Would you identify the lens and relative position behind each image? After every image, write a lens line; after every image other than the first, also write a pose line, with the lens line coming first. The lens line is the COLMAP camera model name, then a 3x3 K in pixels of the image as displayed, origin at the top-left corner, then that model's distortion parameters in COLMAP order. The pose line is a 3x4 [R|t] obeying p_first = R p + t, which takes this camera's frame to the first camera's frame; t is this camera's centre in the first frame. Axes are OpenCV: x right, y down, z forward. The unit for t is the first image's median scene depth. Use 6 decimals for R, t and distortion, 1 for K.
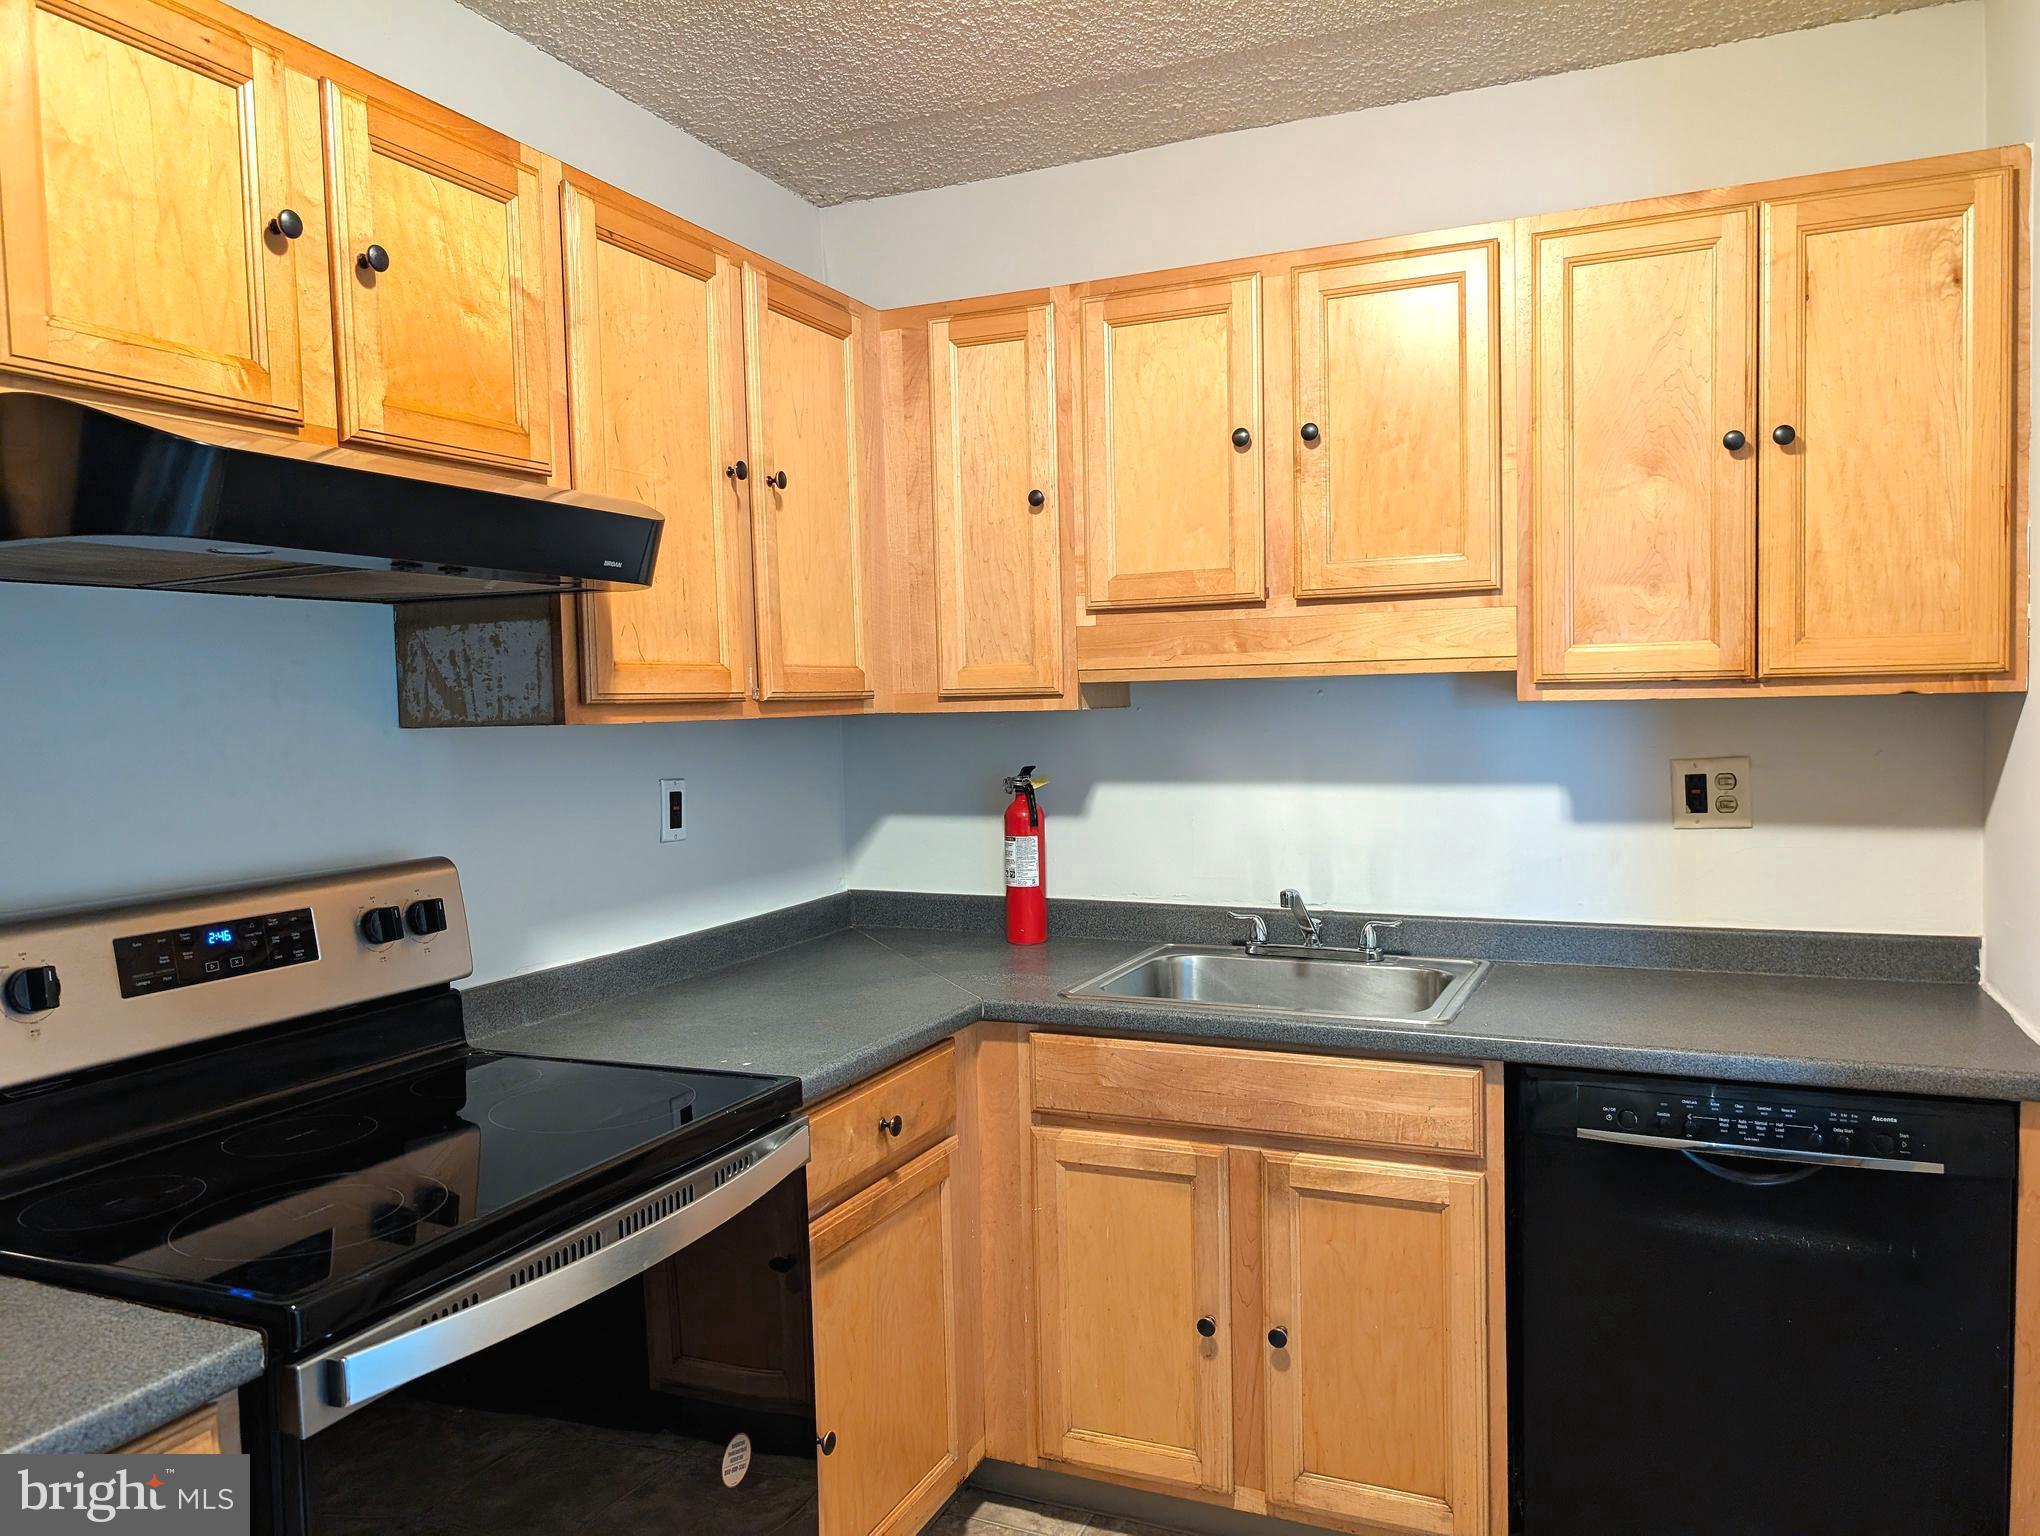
lens RADIAL K [[1471.8, 0, 1024.5], [0, 1471.8, 770.5], [0, 0, 1]] dist [0.024785, -0.022820]
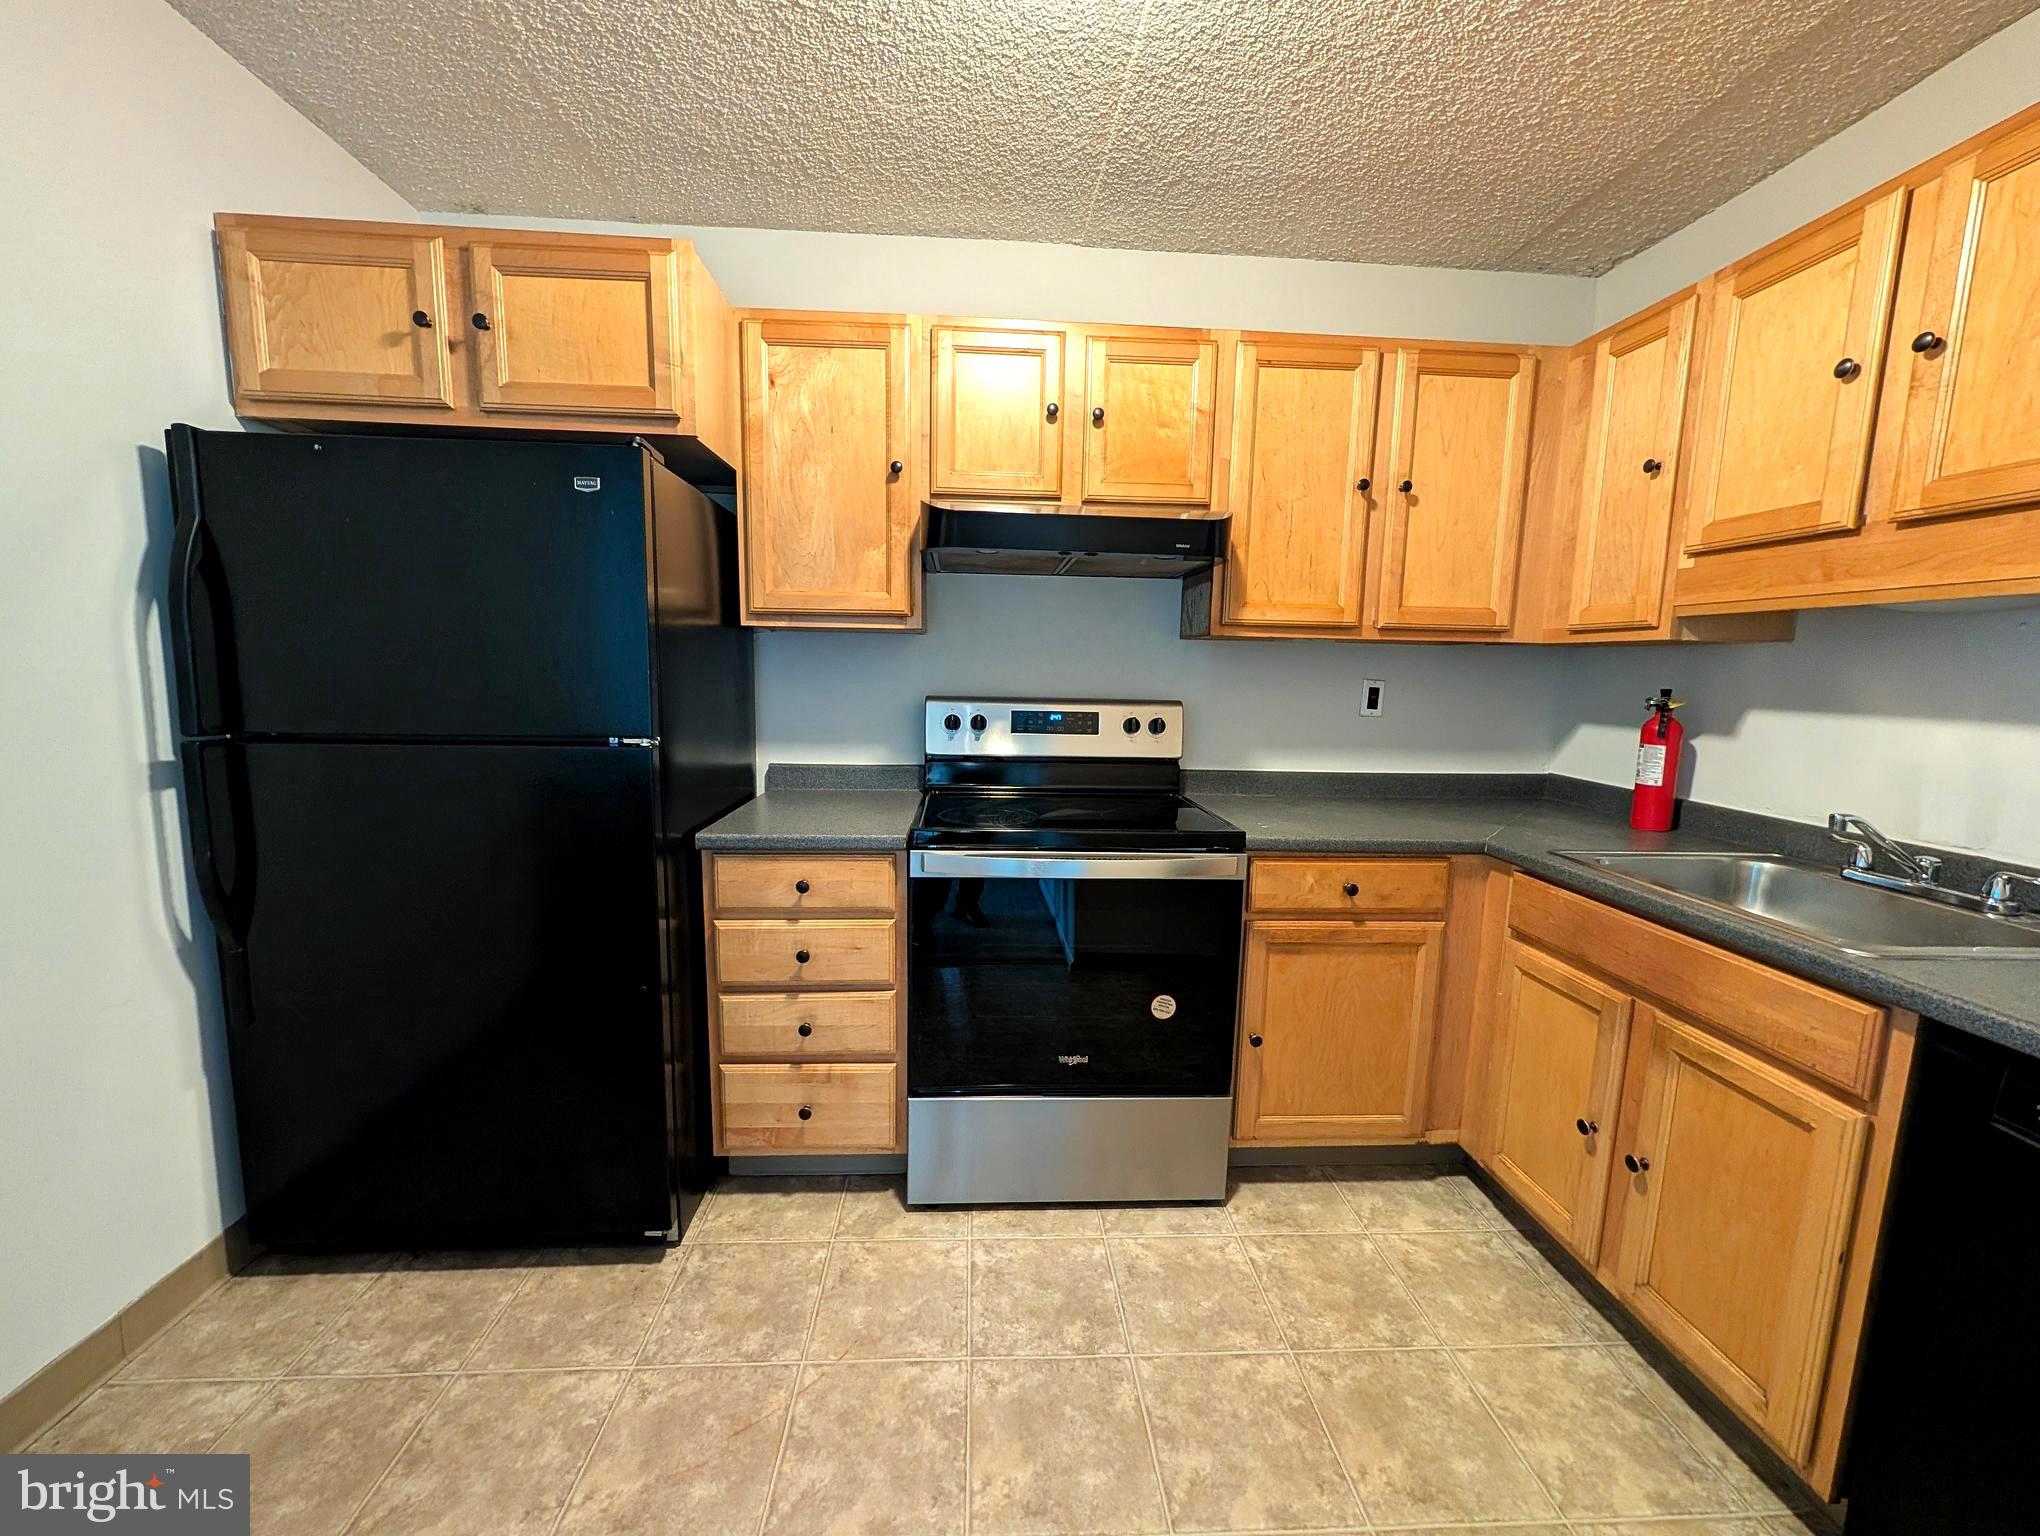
lens RADIAL K [[774.1, 0, 1012.3], [0, 774.1, 765.7], [0, 0, 1]] dist [-0.001535, -0.000449]
pose [[0.453272, 0.147182, -0.879137, 0.414882], [-0.075839, 0.989065, 0.126485, 0.025314], [0.888140, 0.009340, 0.459477, 0.251040]]
